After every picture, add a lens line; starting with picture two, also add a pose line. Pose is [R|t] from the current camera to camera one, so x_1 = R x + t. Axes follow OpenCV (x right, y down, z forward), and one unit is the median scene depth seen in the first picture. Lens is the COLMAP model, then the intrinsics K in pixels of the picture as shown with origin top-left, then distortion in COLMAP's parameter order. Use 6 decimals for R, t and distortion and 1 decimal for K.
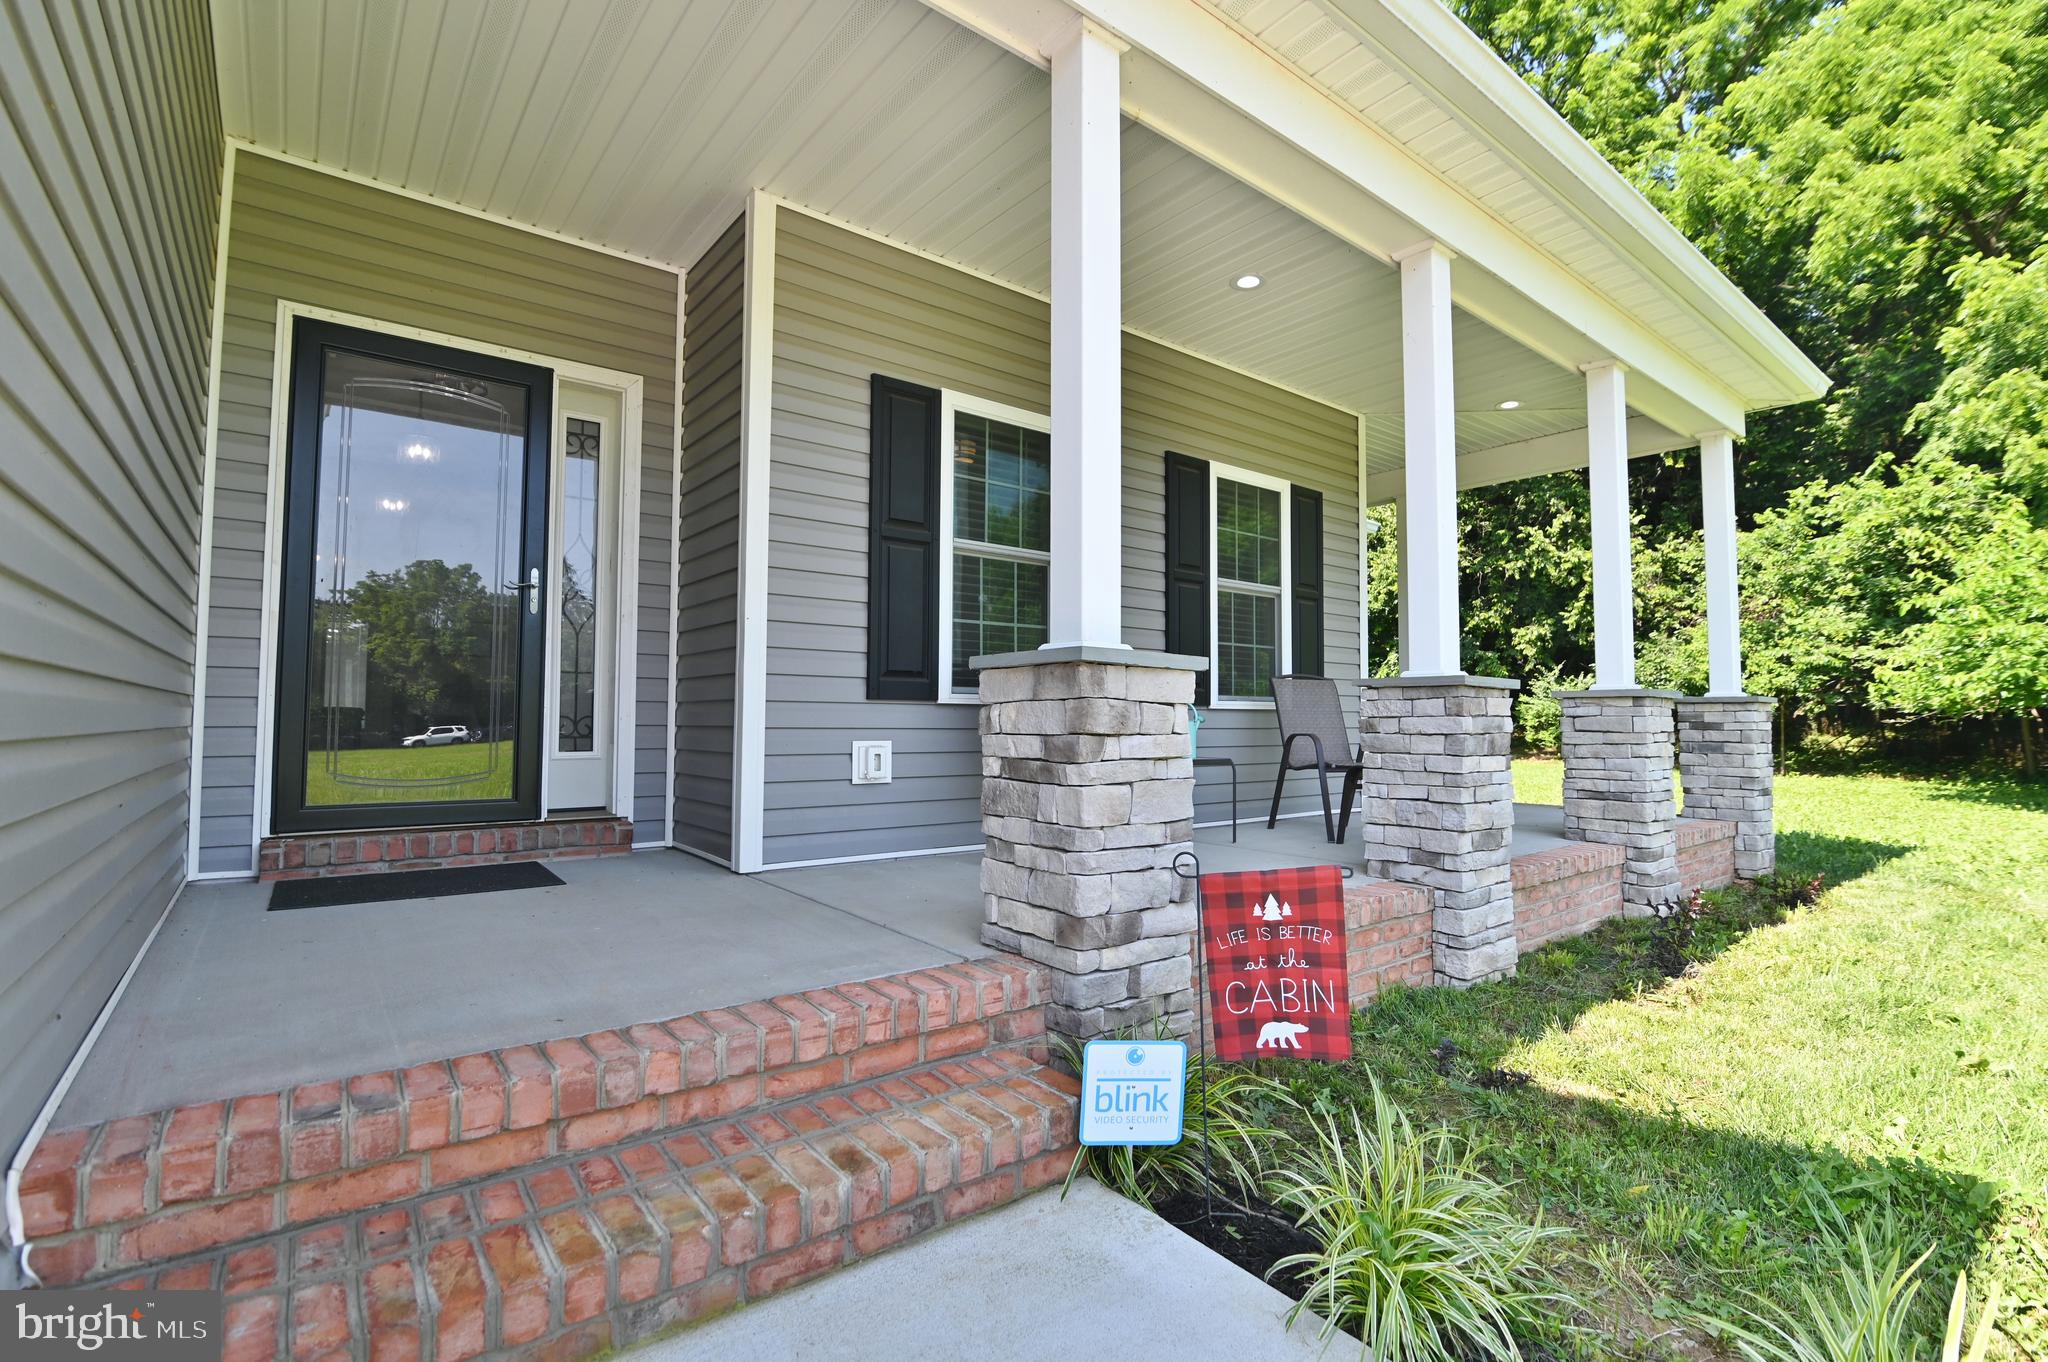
lens RADIAL K [[934.1, 0, 1025.4], [0, 934.1, 673.4], [0, 0, 1]] dist [-0.023930, 0.000399]
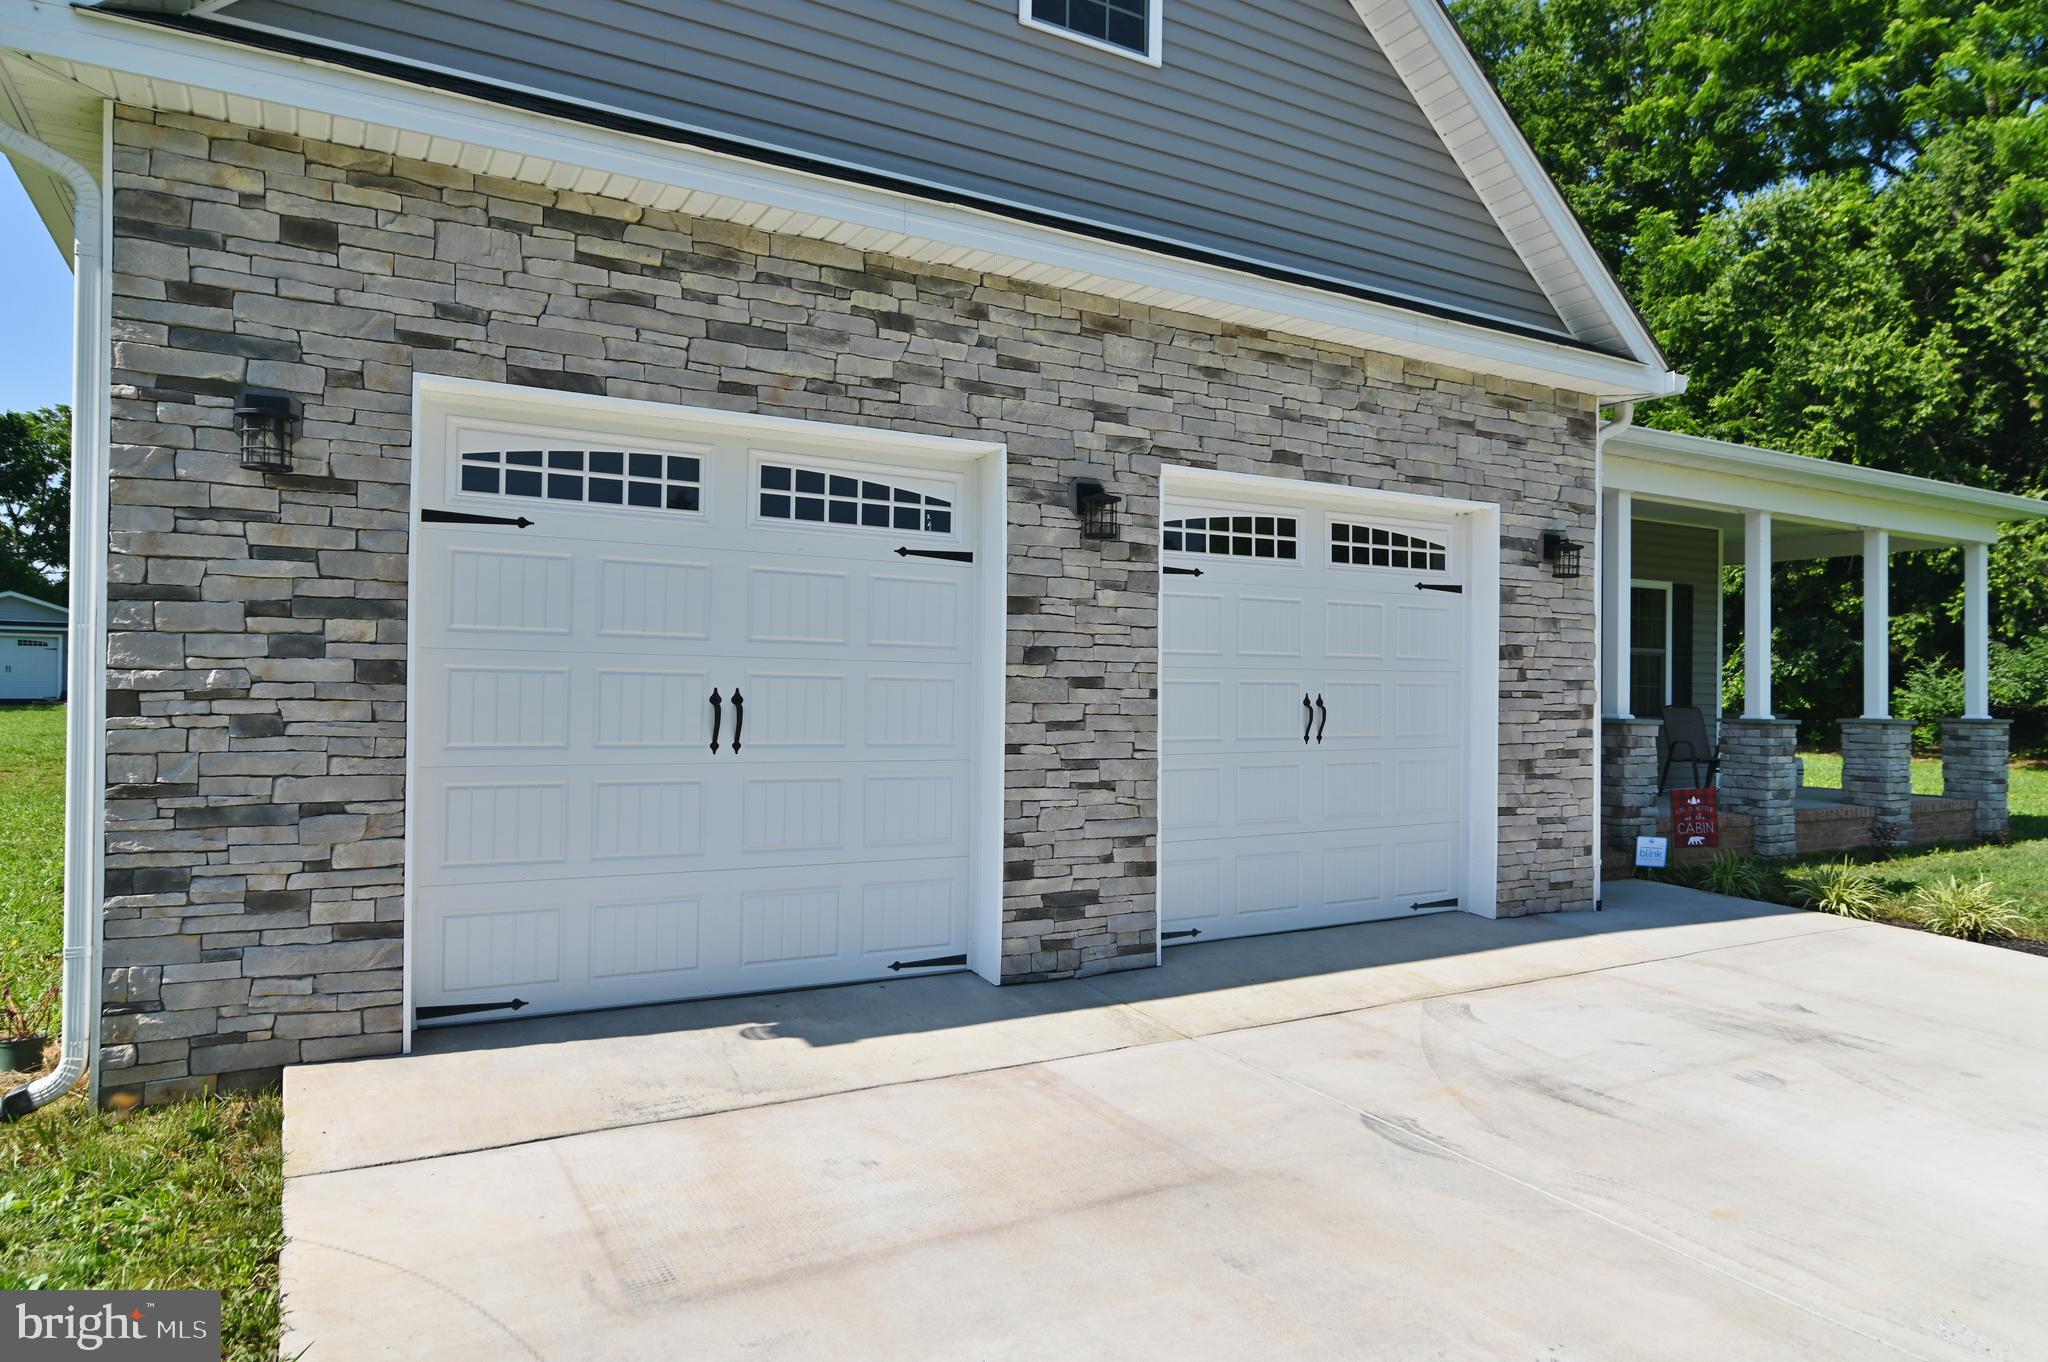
lens RADIAL K [[1260.2, 0, 1039.4], [0, 1260.2, 681.5], [0, 0, 1]] dist [-0.008034, -0.000204]
pose [[0.990116, 0.002959, -0.140217, -0.593251], [0.002335, 0.999291, 0.037575, -0.146269], [0.140229, -0.037531, 0.989408, -1.570790]]
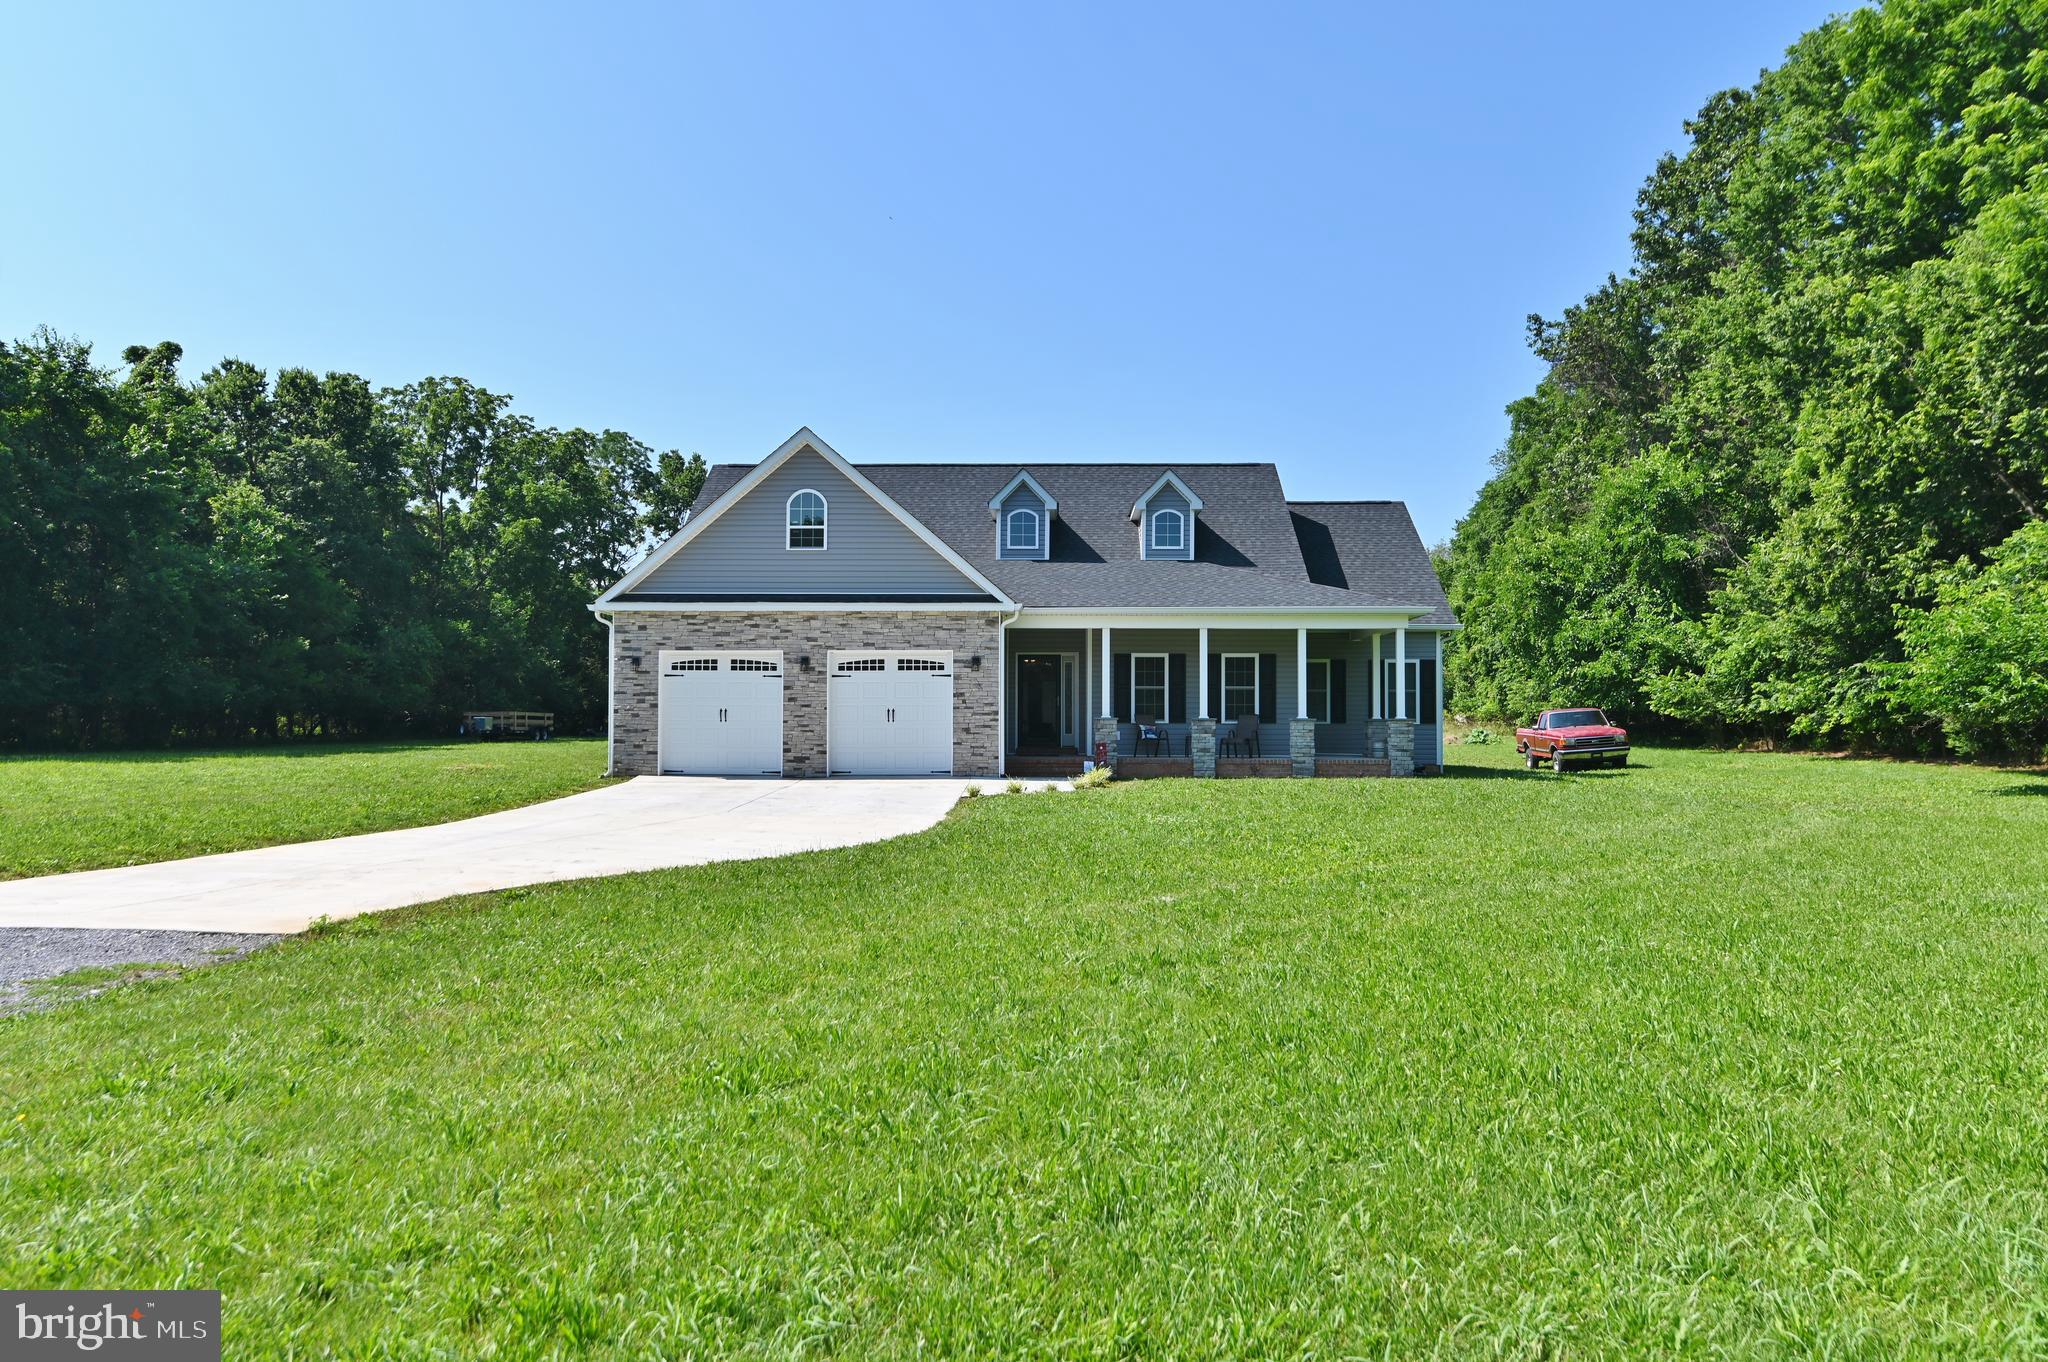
lens RADIAL K [[1554.6, 0, 1018.0], [0, 1554.6, 685.0], [0, 0, 1]] dist [-0.003571, 0.000042]
pose [[0.764749, -0.023767, -0.643889, 4.955158], [0.033462, 0.999436, 0.002852, -0.177273], [0.643458, -0.023727, 0.765113, -5.231164]]
